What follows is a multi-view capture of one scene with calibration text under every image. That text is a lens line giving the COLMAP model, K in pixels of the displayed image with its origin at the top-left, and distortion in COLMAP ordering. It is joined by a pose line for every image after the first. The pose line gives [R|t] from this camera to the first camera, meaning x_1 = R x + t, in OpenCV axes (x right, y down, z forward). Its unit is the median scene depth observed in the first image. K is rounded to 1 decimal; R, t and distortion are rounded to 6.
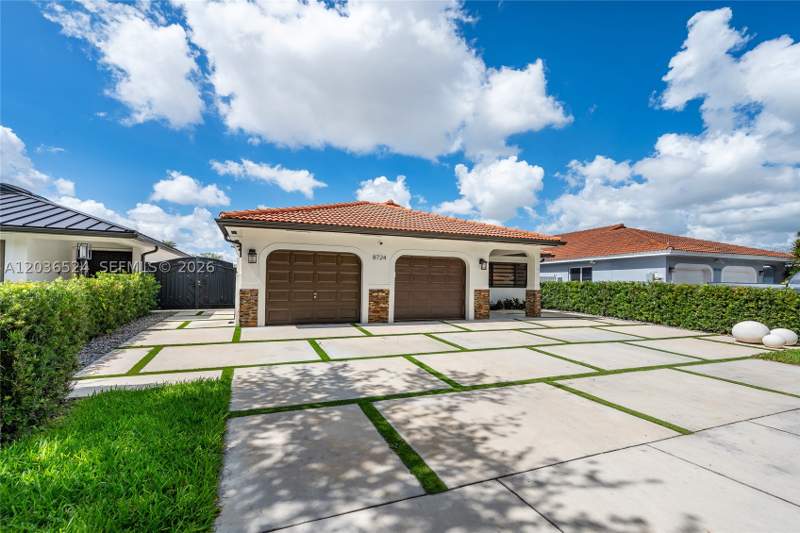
lens RADIAL K [[331.0, 0, 398.6], [0, 331.0, 277.4], [0, 0, 1]] dist [0.000282, -0.000109]
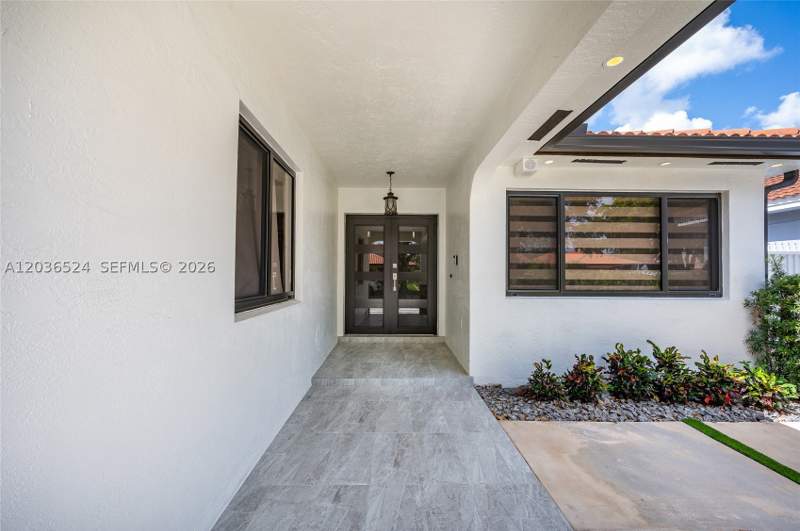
lens RADIAL K [[331.0, 0, 398.6], [0, 331.0, 276.4], [0, 0, 1]] dist [0.000282, -0.000109]
pose [[0.931047, -0.010949, -0.364735, 0.315121], [0.012179, 0.999925, 0.001072, 0.016249], [0.364696, -0.005440, 0.931111, 0.857125]]
